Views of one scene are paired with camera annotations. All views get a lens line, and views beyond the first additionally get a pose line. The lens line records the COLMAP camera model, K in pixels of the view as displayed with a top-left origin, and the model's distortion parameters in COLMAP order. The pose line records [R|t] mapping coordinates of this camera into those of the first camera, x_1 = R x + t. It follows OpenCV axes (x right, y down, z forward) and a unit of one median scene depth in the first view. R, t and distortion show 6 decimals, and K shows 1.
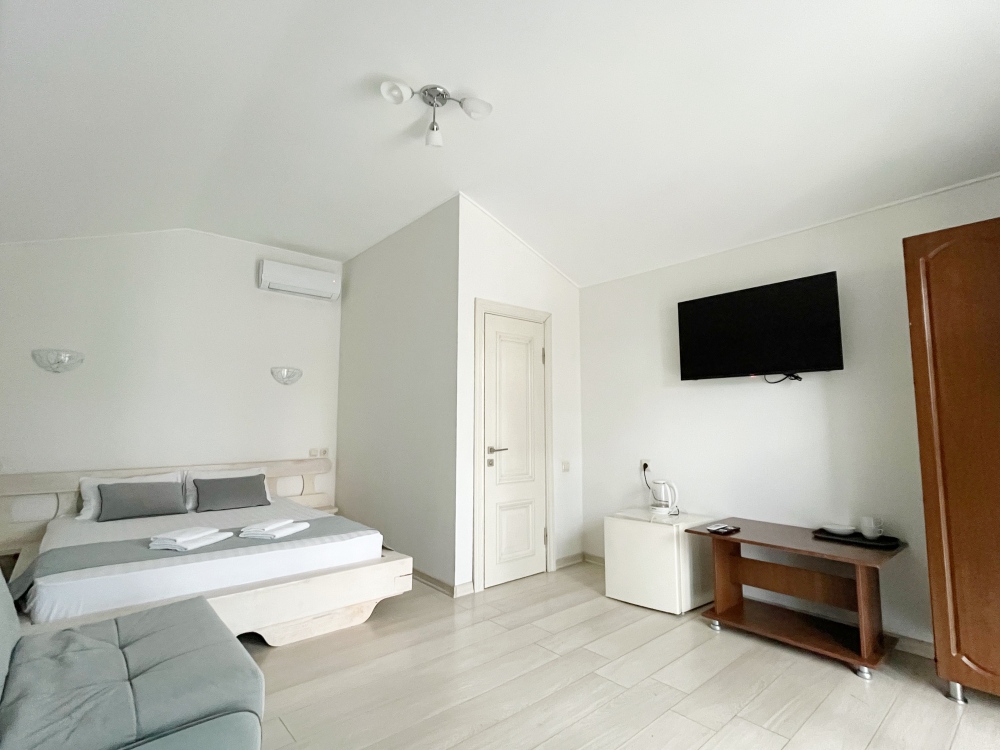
lens RADIAL K [[487.2, 0, 492.4], [0, 487.2, 376.3], [0, 0, 1]] dist [-0.019924, 0.001337]
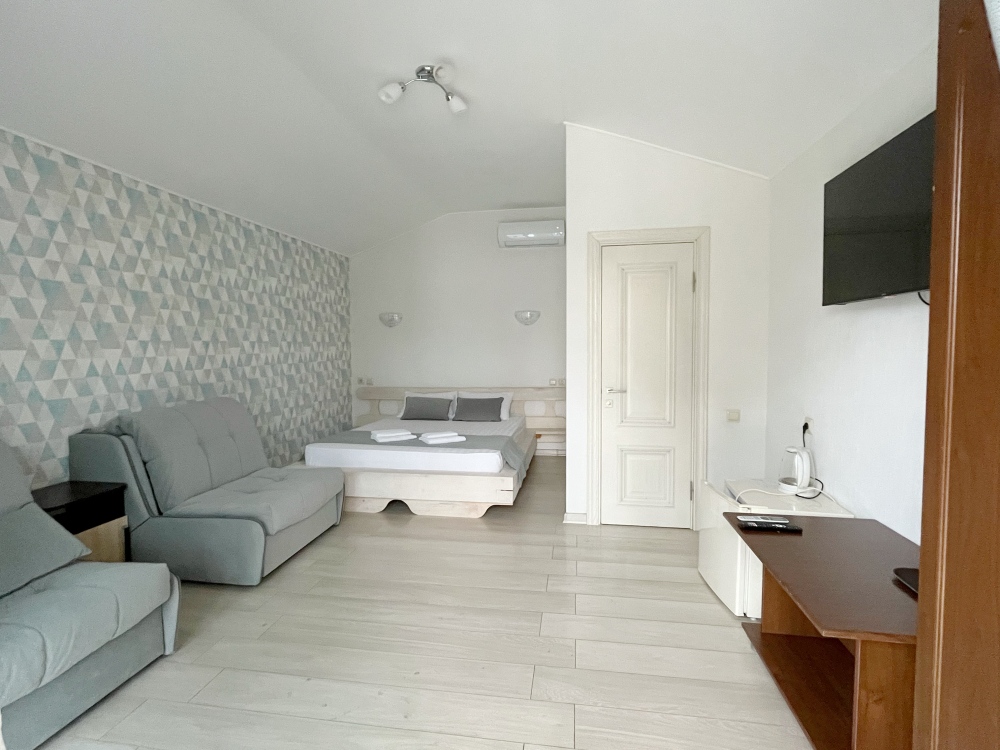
lens RADIAL K [[487.2, 0, 503.5], [0, 487.2, 379.2], [0, 0, 1]] dist [-0.019924, 0.001337]
pose [[0.642312, 0.045706, -0.765080, 0.608593], [0.080997, 0.988583, 0.127058, -0.011255], [0.762152, -0.143579, 0.631276, 0.235616]]
